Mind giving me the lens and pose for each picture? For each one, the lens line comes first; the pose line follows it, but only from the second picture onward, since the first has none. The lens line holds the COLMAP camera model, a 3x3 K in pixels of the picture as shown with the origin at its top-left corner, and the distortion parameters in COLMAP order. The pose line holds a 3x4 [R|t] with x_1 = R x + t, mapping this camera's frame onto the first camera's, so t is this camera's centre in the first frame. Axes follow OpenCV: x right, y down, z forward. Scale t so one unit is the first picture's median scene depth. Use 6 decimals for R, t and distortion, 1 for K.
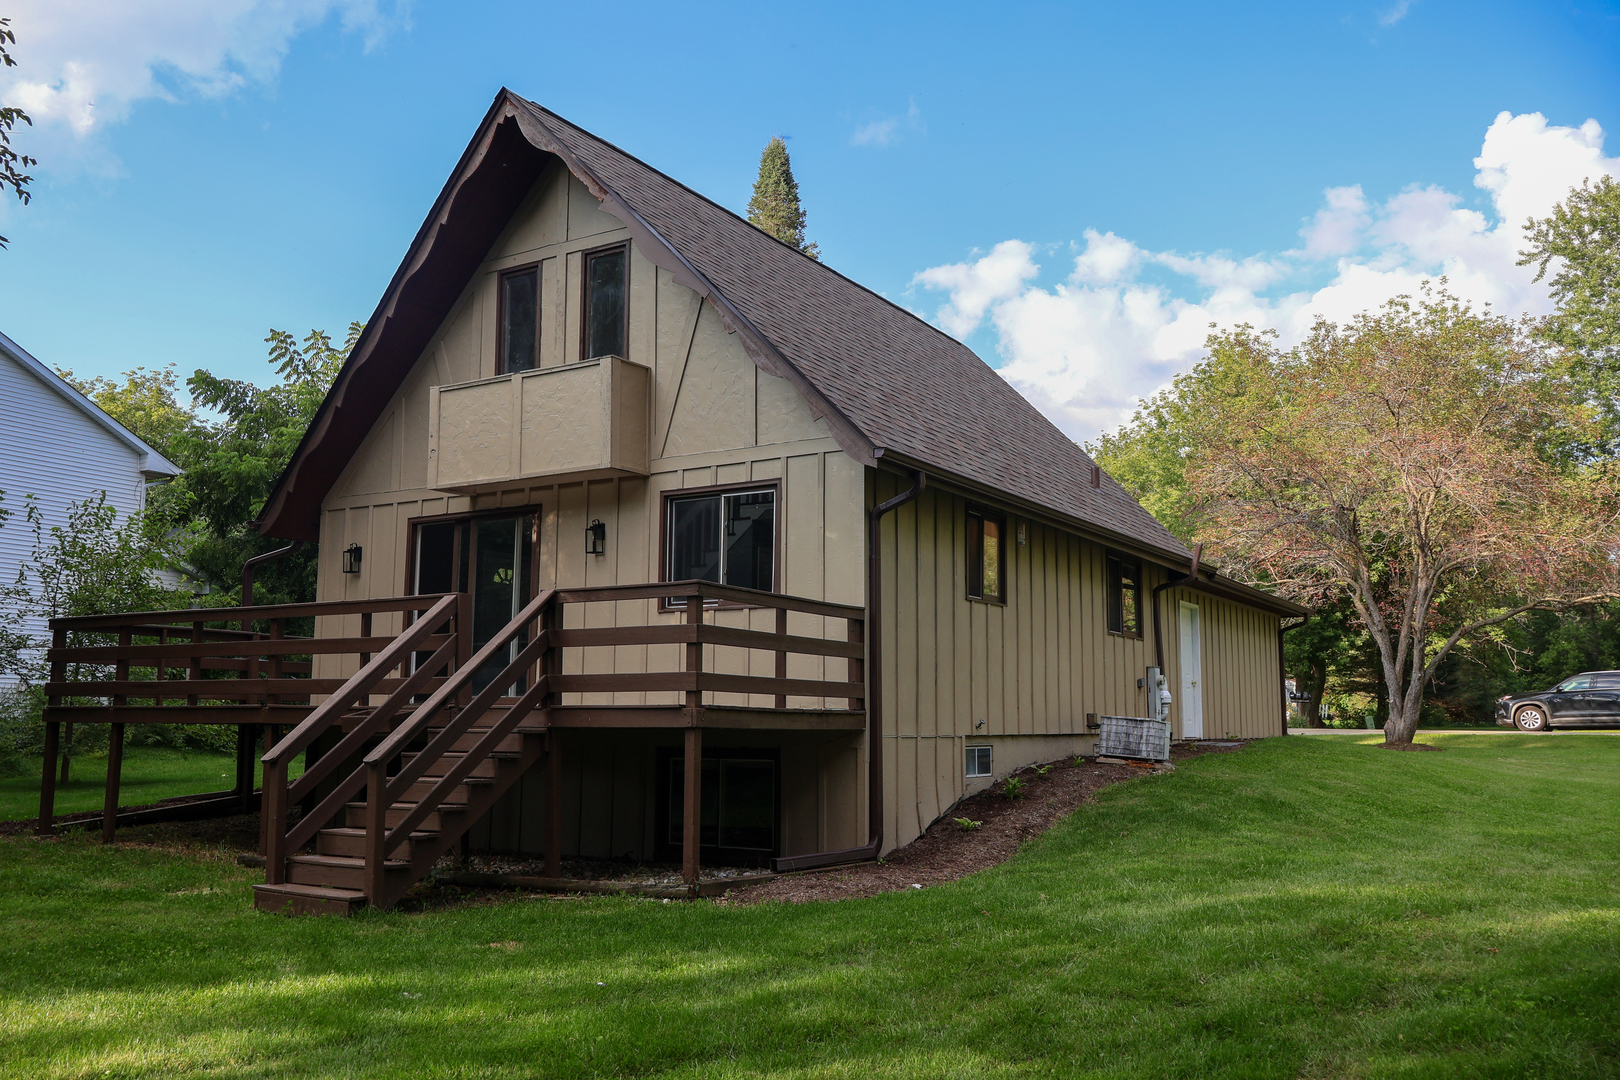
lens RADIAL K [[1336.4, 0, 810.0], [0, 1336.4, 540.0], [0, 0, 1]] dist [-0.009091, 0.001654]
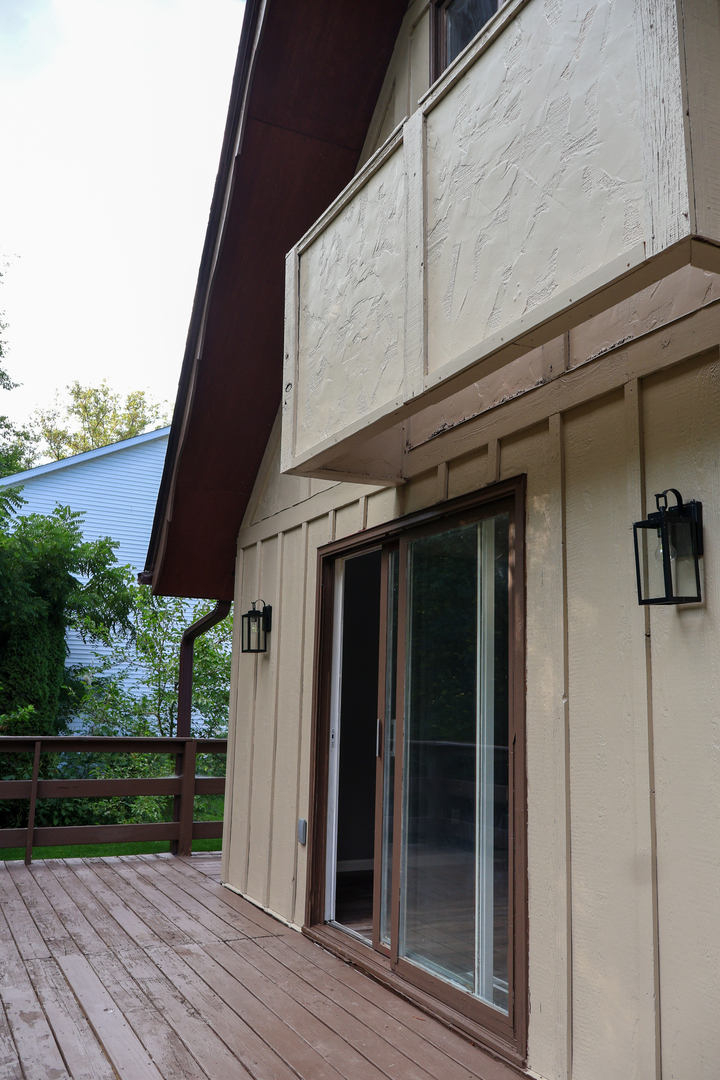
lens RADIAL K [[890.9, 0, 360.0], [0, 890.9, 540.0], [0, 0, 1]] dist [-0.009091, 0.001654]
pose [[0.848273, -0.075319, -0.524176, -0.109521], [0.044830, 0.996494, -0.070638, 0.006513], [0.527658, 0.036421, 0.848675, 0.756937]]
